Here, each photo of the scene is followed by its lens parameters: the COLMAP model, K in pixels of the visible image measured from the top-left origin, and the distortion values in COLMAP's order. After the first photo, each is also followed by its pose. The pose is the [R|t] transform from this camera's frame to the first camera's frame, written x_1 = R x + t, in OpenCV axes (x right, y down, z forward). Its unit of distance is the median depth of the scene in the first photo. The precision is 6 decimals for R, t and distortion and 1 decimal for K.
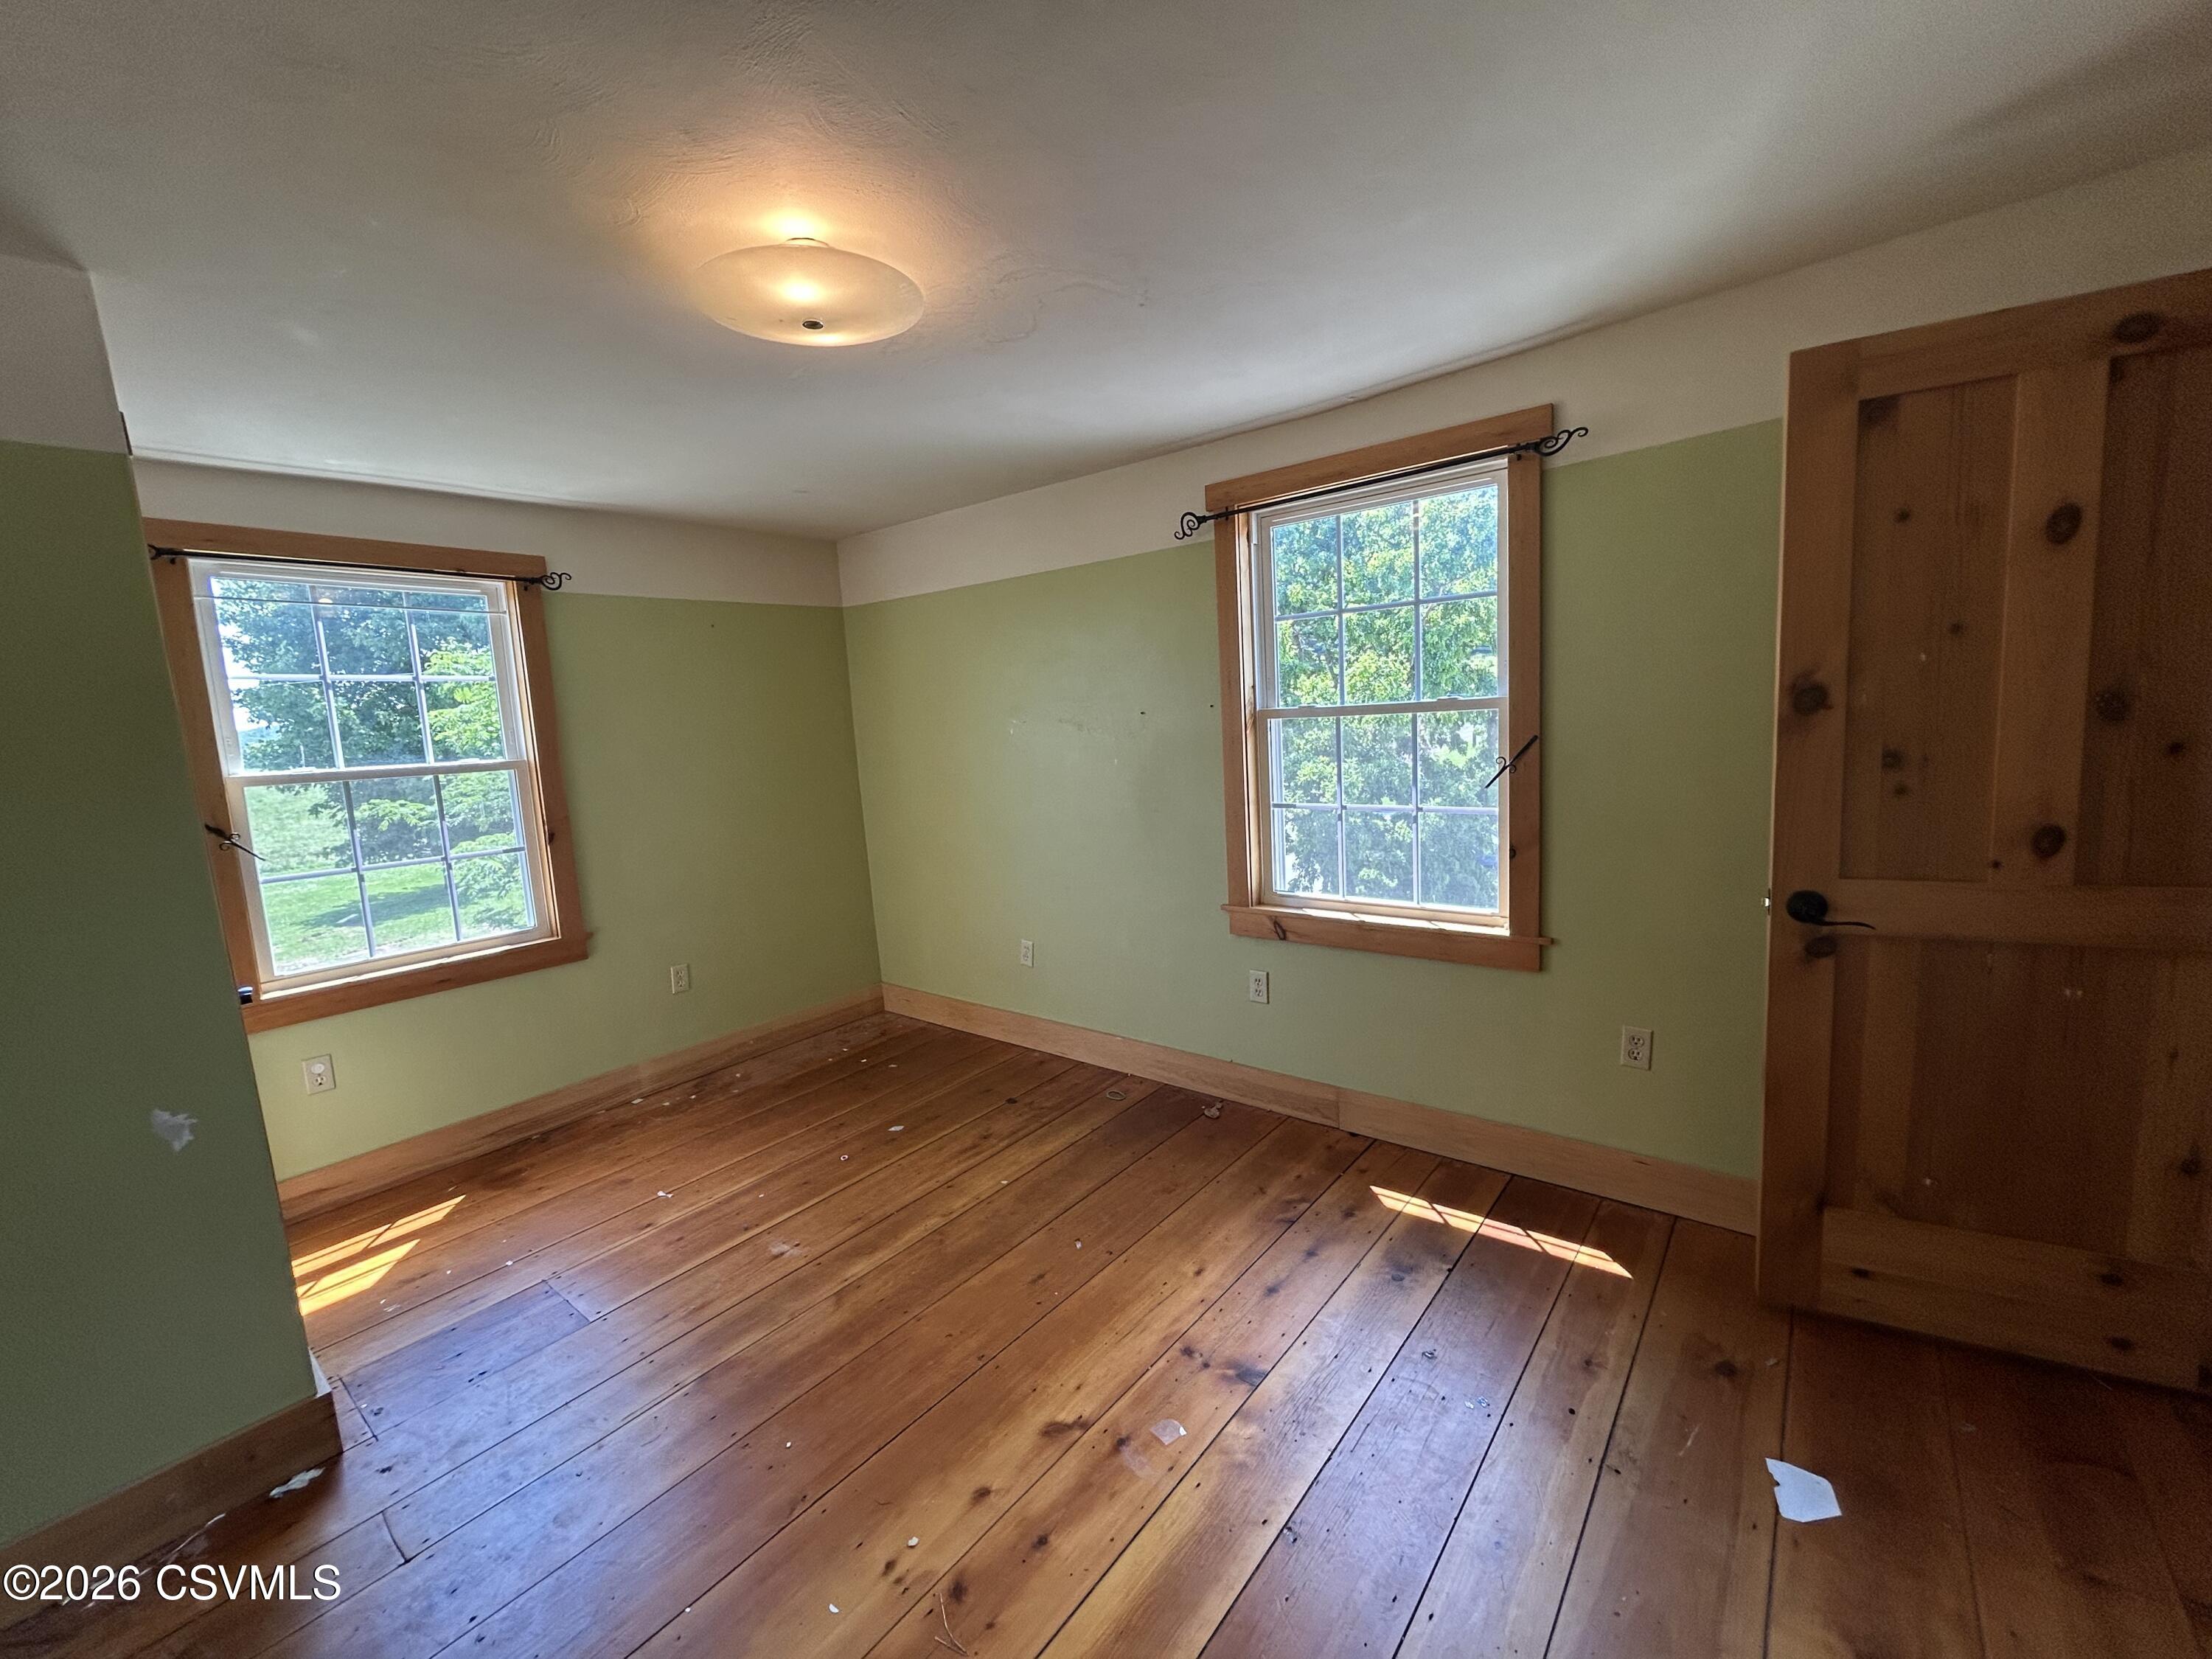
lens RADIAL K [[890.5, 0, 1121.0], [0, 890.5, 821.6], [0, 0, 1]] dist [0.001629, 0.000262]
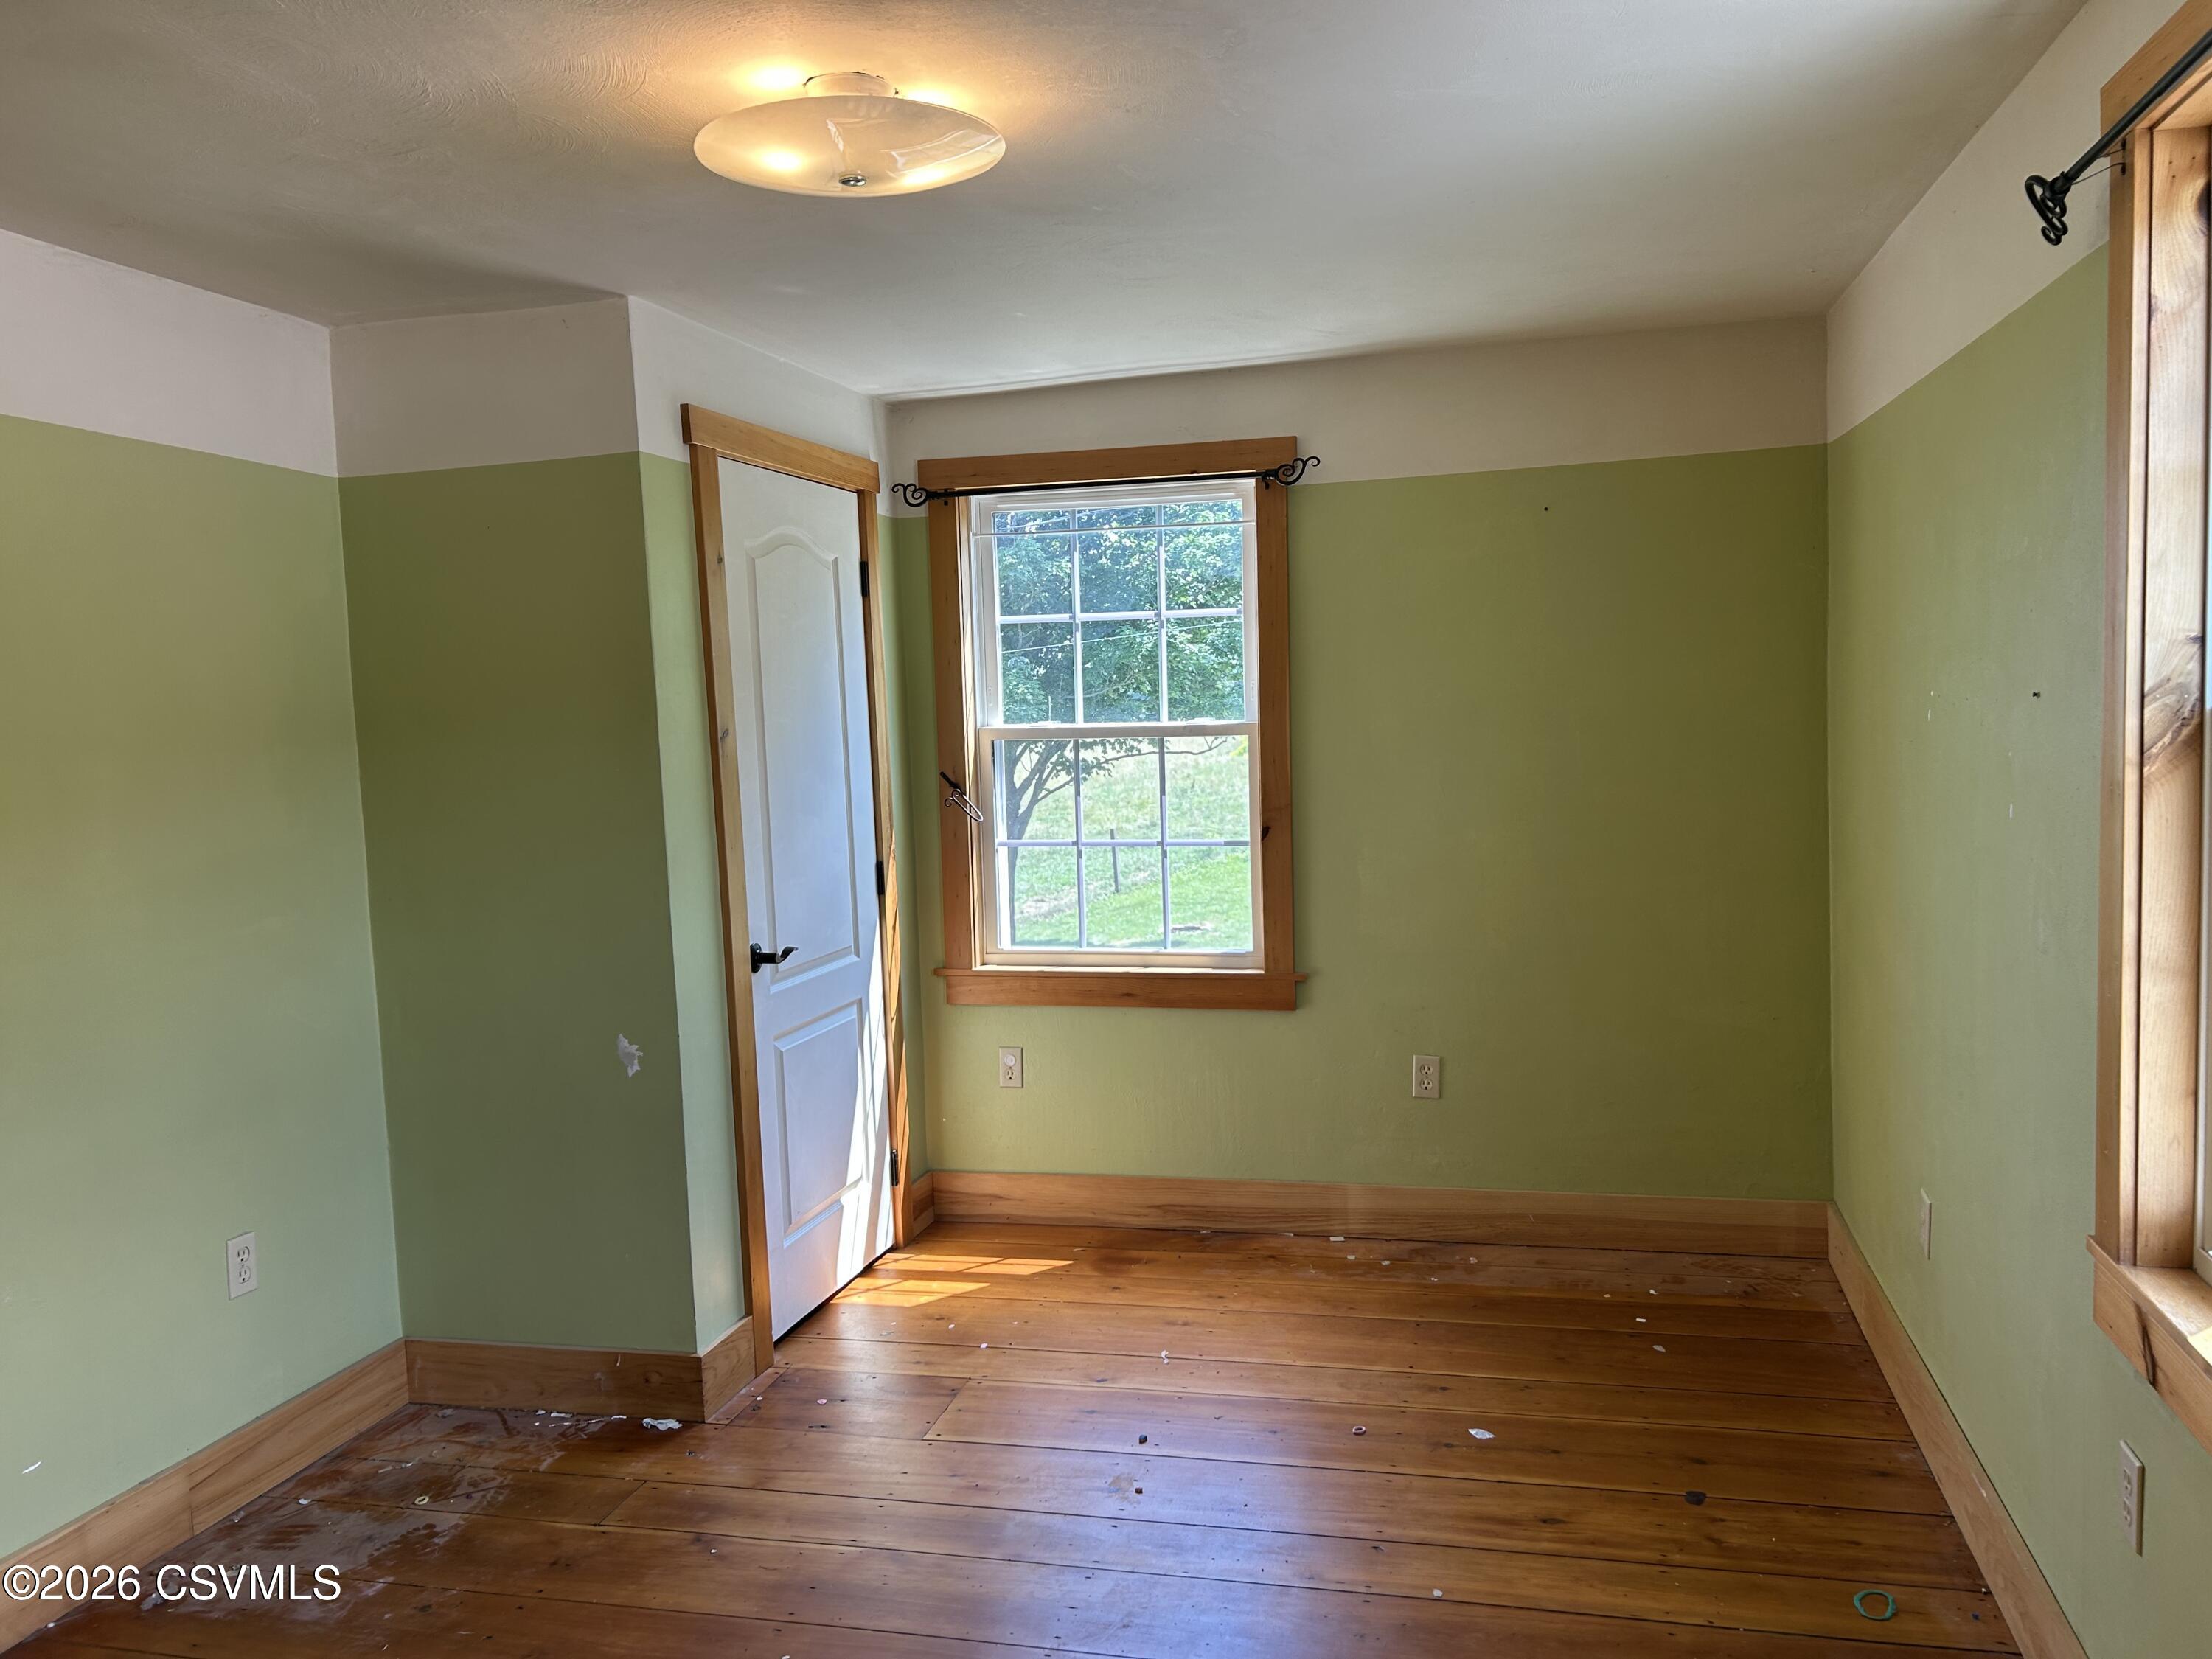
lens RADIAL K [[1657.8, 0, 1116.8], [0, 1657.8, 835.6], [0, 0, 1]] dist [0.041005, -0.031849]
pose [[0.414875, 0.116403, -0.902402, 0.513340], [-0.097010, 0.991789, 0.083334, -0.079430], [0.904692, 0.052968, 0.422761, 0.331218]]
